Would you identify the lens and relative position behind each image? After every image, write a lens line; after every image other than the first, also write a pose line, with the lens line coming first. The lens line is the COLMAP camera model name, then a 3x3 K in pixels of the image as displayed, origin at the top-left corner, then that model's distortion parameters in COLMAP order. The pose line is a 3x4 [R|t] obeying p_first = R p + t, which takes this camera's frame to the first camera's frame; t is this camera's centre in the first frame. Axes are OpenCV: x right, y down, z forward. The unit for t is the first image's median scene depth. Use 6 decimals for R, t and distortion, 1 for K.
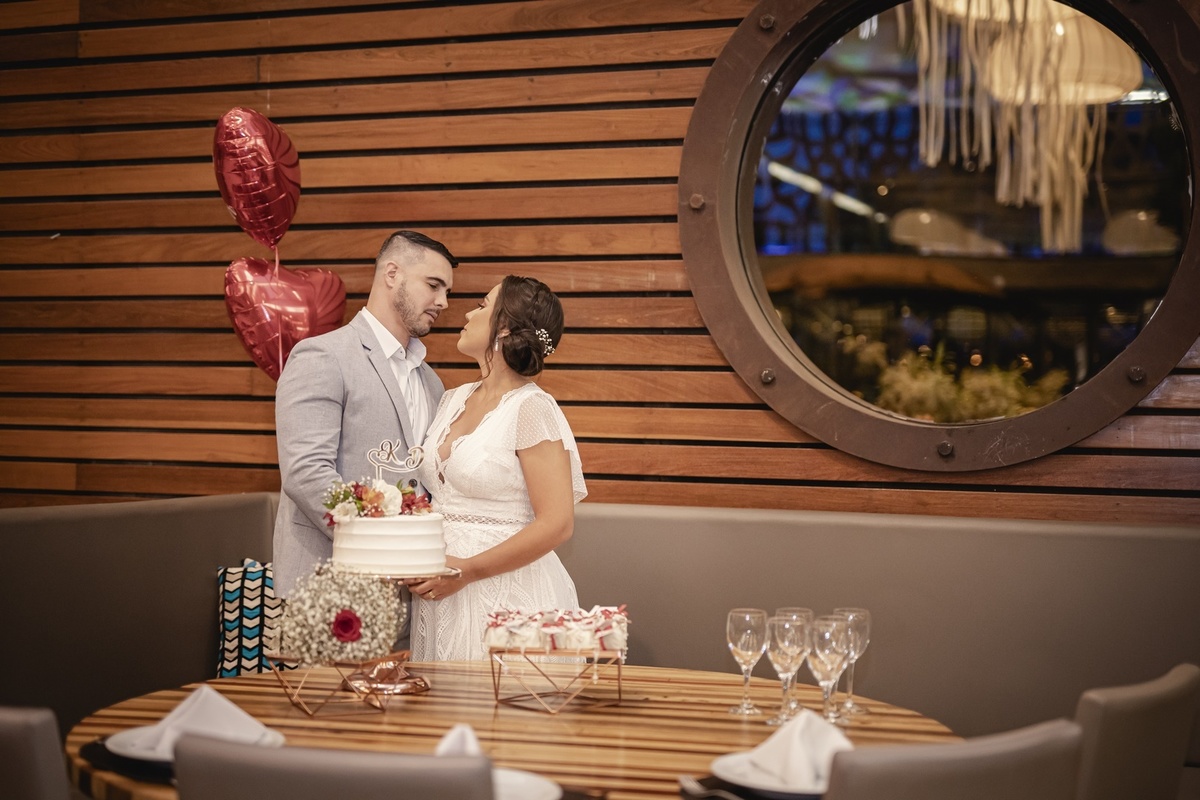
lens RADIAL K [[1797.2, 0, 597.8], [0, 1797.2, 435.9], [0, 0, 1]] dist [0.013842, -0.000624]
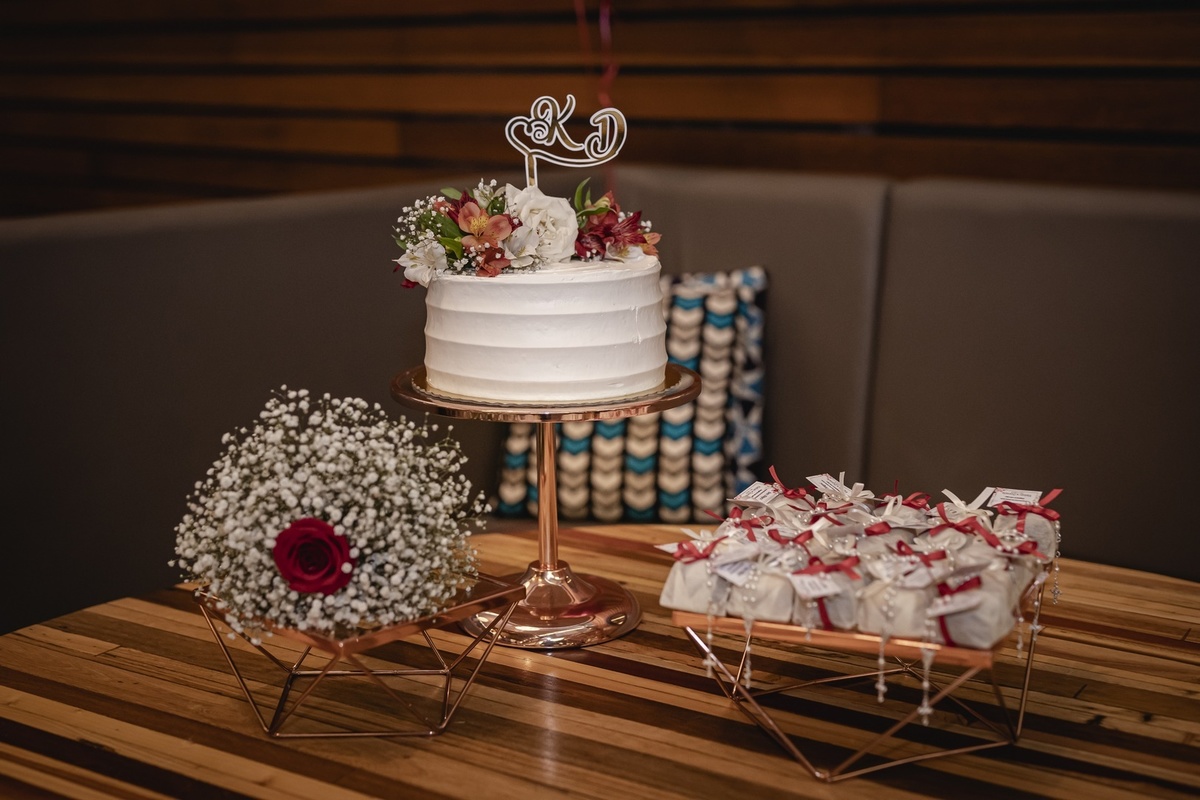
lens RADIAL K [[1724.9, 0, 600.0], [0, 1724.9, 400.0], [0, 0, 1]] dist [0.021252, 0.029062]
pose [[0.926431, 0.048413, -0.373338, 0.070579], [0.025242, 0.981476, 0.189912, -0.005649], [0.375616, -0.185365, 0.908049, 0.642168]]
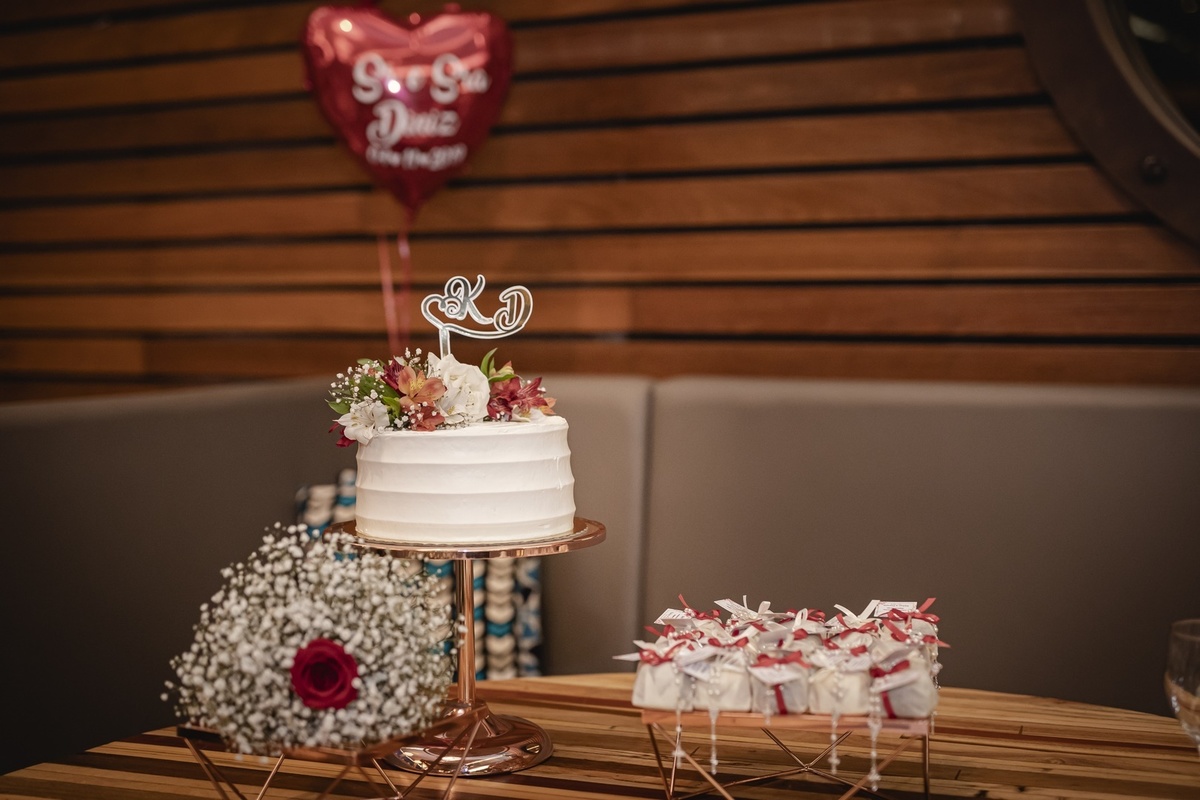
lens RADIAL K [[1724.9, 0, 600.0], [0, 1724.9, 400.0], [0, 0, 1]] dist [0.021252, 0.029062]
pose [[0.987418, -0.017429, -0.157165, 0.000814], [0.026013, 0.998270, 0.052728, 0.013638], [0.155975, -0.056153, 0.986164, 0.560238]]
